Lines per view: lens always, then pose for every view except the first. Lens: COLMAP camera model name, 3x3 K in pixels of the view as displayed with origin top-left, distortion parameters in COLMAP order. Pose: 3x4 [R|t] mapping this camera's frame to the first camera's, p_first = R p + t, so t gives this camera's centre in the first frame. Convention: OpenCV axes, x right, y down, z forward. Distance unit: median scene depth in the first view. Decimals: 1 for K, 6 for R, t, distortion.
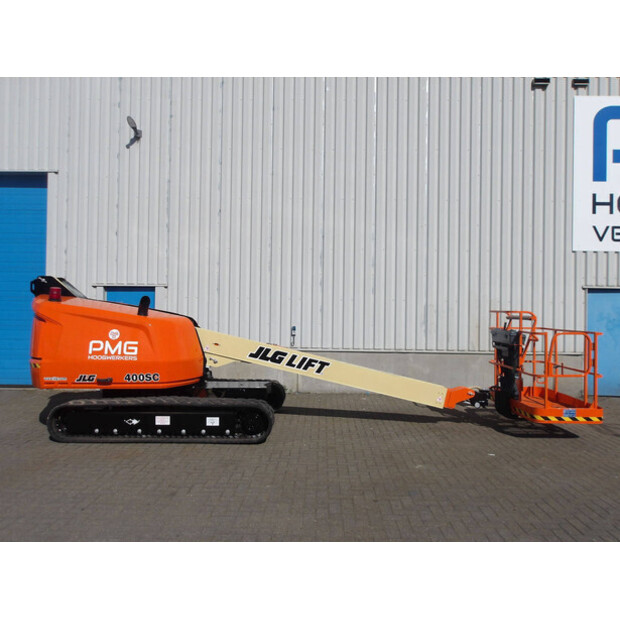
lens RADIAL K [[509.7, 0, 309.3], [0, 509.7, 306.6], [0, 0, 1]] dist [-0.001681, 0.005350]
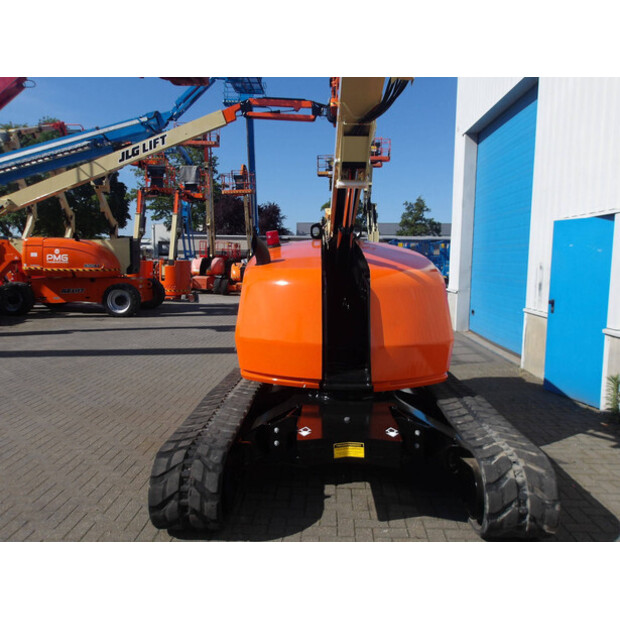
lens RADIAL K [[509.7, 0, 308.0], [0, 509.7, 306.9], [0, 0, 1]] dist [-0.001681, 0.005350]
pose [[-0.012876, 0.080539, -0.996668, 0.310848], [0.002216, 0.996751, 0.080517, 0.017372], [0.999915, -0.001172, -0.013012, 0.981827]]
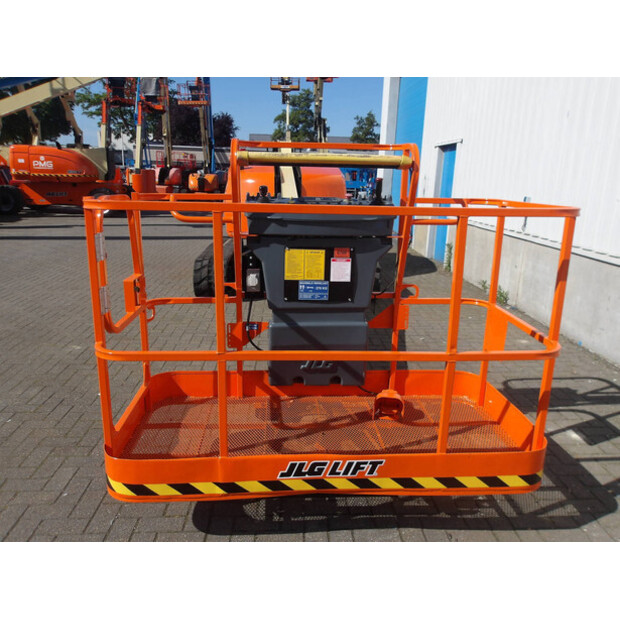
lens RADIAL K [[509.7, 0, 311.9], [0, 509.7, 311.1], [0, 0, 1]] dist [-0.001681, 0.005350]
pose [[0.084657, 0.248670, -0.964882, 0.766473], [-0.016589, 0.968575, 0.248166, 0.034443], [0.996272, -0.005003, 0.086122, 0.975516]]
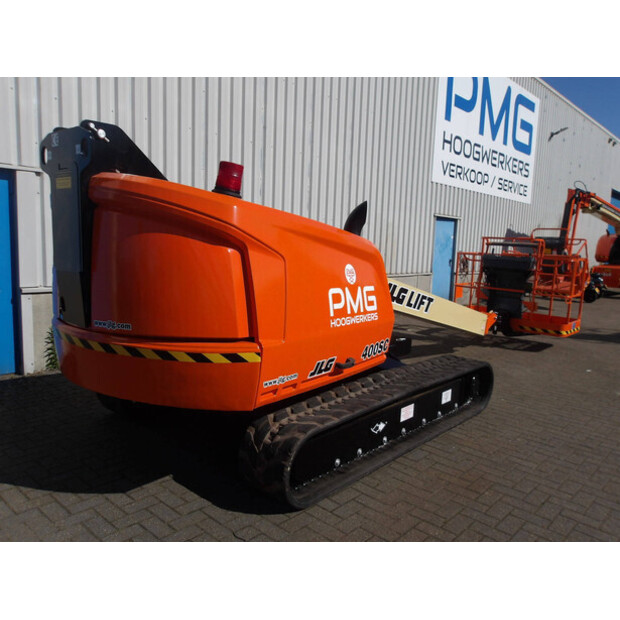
lens RADIAL K [[509.7, 0, 309.9], [0, 509.7, 309.1], [0, 0, 1]] dist [-0.001681, 0.005350]
pose [[0.657913, -0.086459, 0.748115, -0.706782], [-0.041316, 0.987748, 0.150487, 0.012382], [-0.751960, -0.129917, 0.646280, 0.619594]]
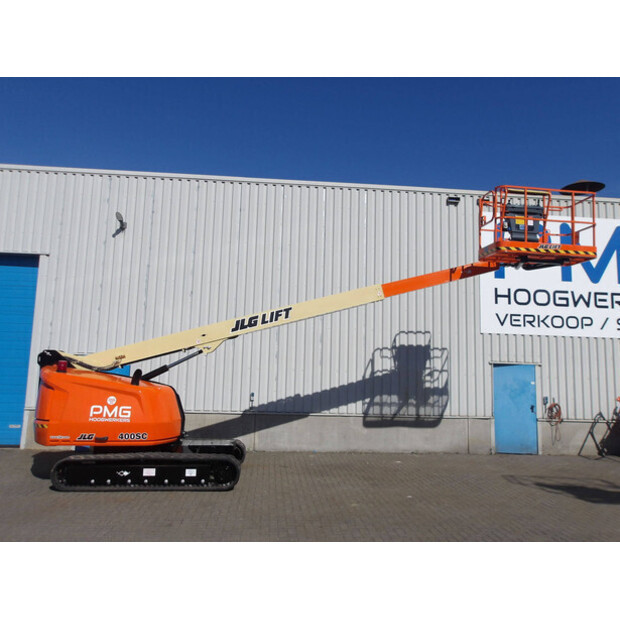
lens RADIAL K [[509.7, 0, 309.4], [0, 509.7, 307.2], [0, 0, 1]] dist [-0.001681, 0.005350]
pose [[0.994422, 0.026171, 0.102172, -0.035331], [-0.013962, 0.992864, -0.118433, -0.026699], [-0.104542, 0.116346, 0.987691, -0.259162]]
